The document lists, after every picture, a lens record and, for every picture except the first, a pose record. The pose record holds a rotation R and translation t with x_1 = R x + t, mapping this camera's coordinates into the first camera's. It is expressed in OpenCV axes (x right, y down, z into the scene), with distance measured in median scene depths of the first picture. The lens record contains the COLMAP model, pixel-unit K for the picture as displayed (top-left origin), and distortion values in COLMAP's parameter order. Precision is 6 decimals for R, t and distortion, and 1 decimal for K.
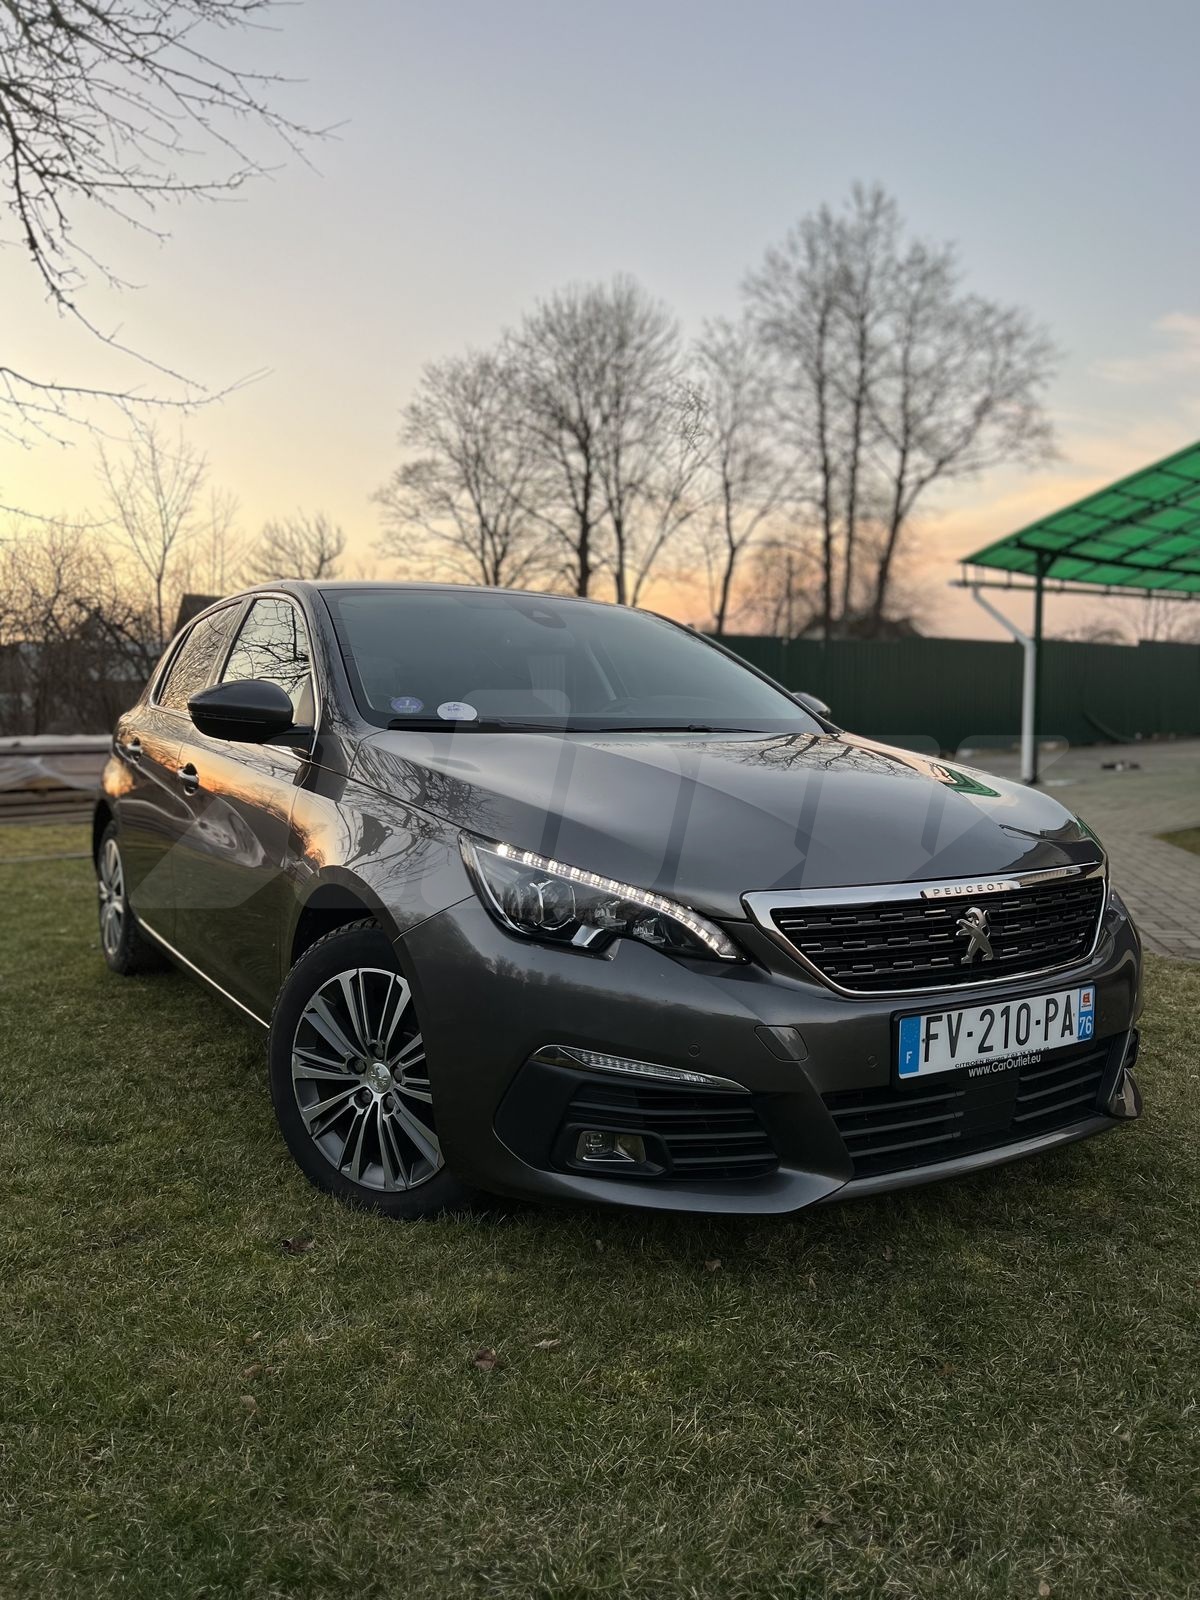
lens RADIAL K [[1215.2, 0, 600.0], [0, 1215.2, 800.0], [0, 0, 1]] dist [0.051389, -0.079584]
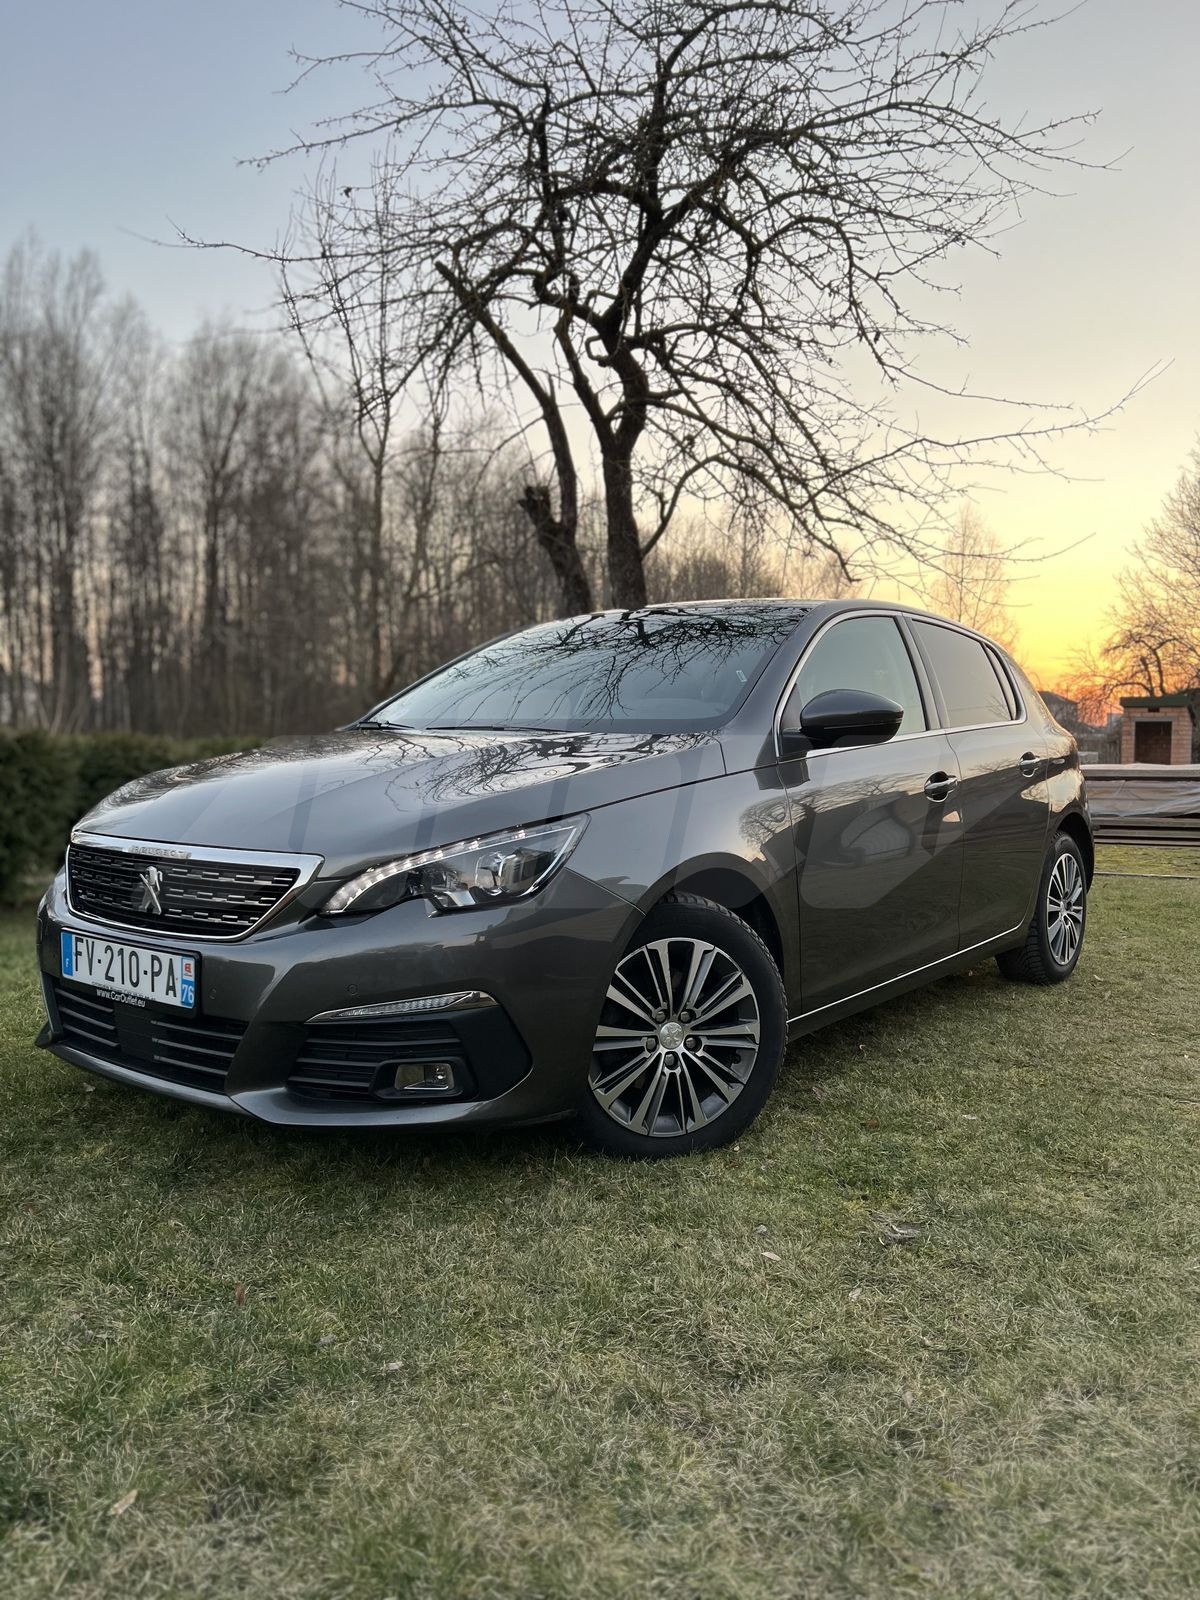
lens RADIAL K [[1215.2, 0, 600.0], [0, 1215.2, 800.0], [0, 0, 1]] dist [0.051389, -0.079584]
pose [[0.328486, 0.043596, -0.943502, 1.583389], [-0.068640, 0.997395, 0.022188, -0.033643], [0.942011, 0.057473, 0.330622, 1.022914]]
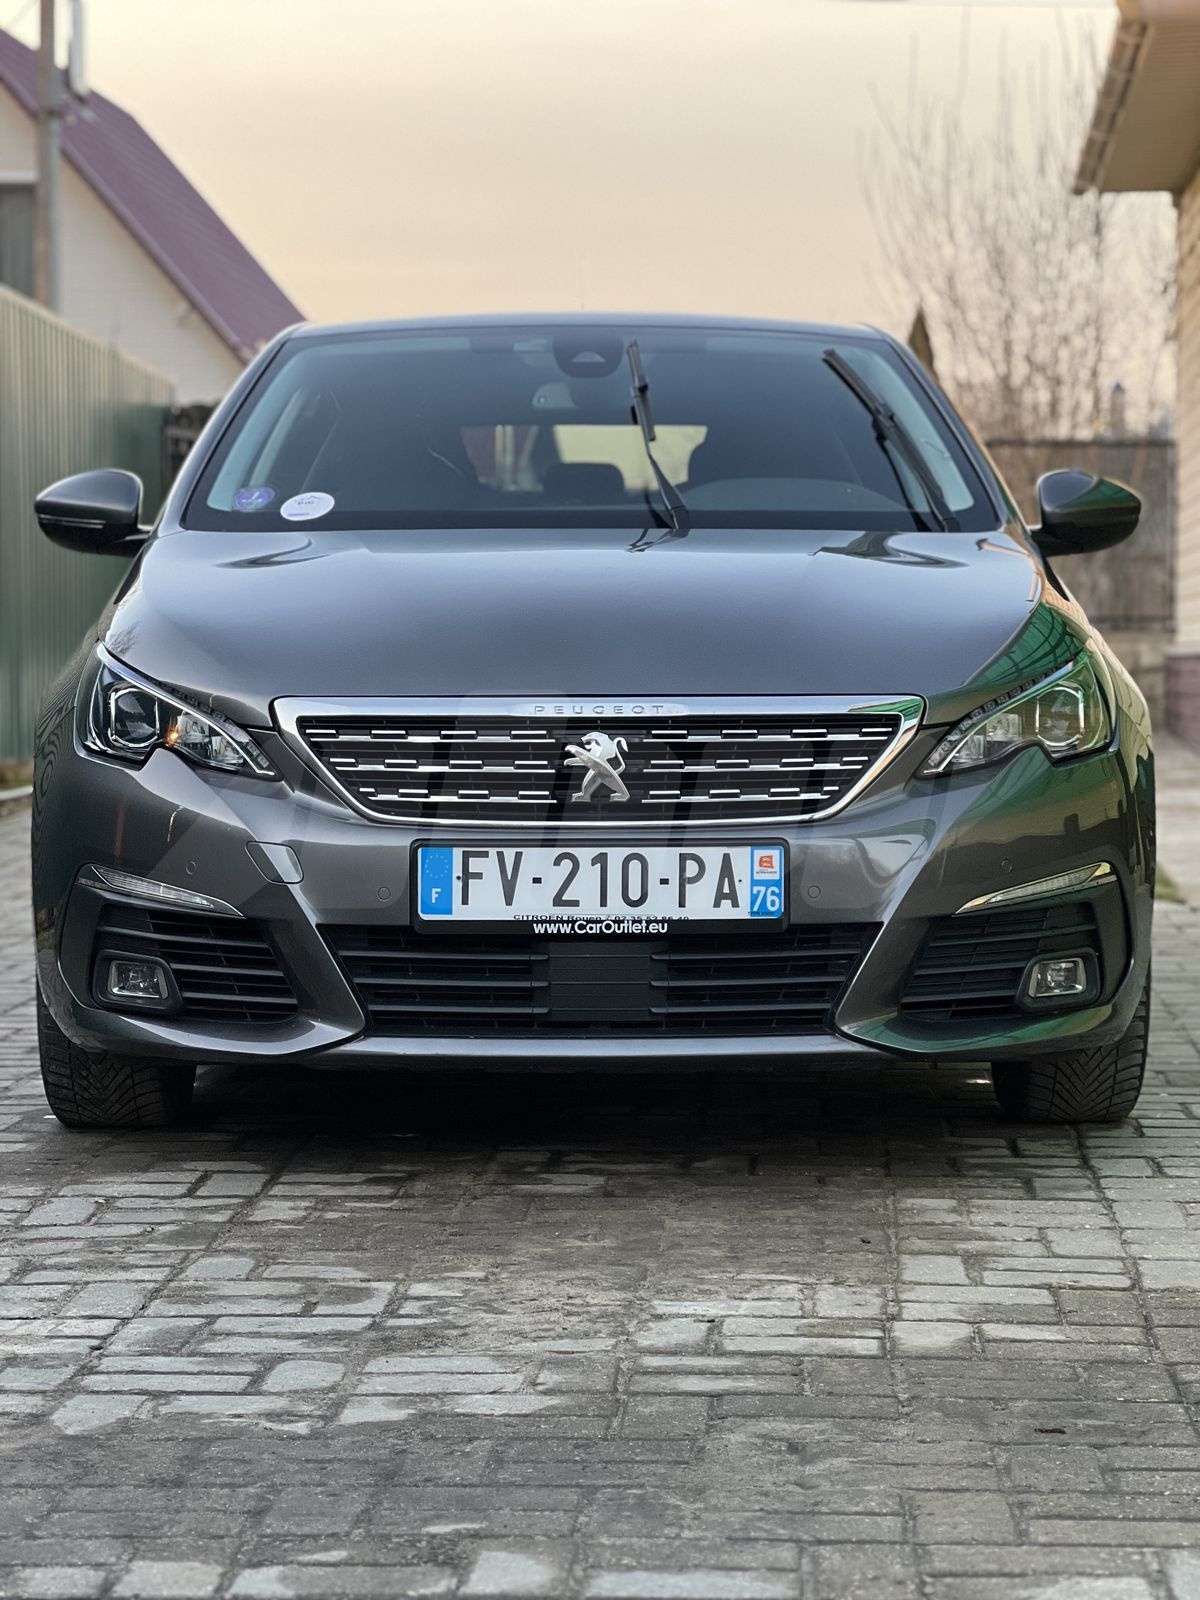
lens RADIAL K [[3564.4, 0, 600.0], [0, 3564.4, 800.0], [0, 0, 1]] dist [-0.082792, -0.011976]
pose [[0.851647, 0.022889, -0.523615, 1.523739], [-0.027713, 0.999615, -0.001377, 0.135712], [0.523382, 0.015684, 0.851954, -0.962544]]
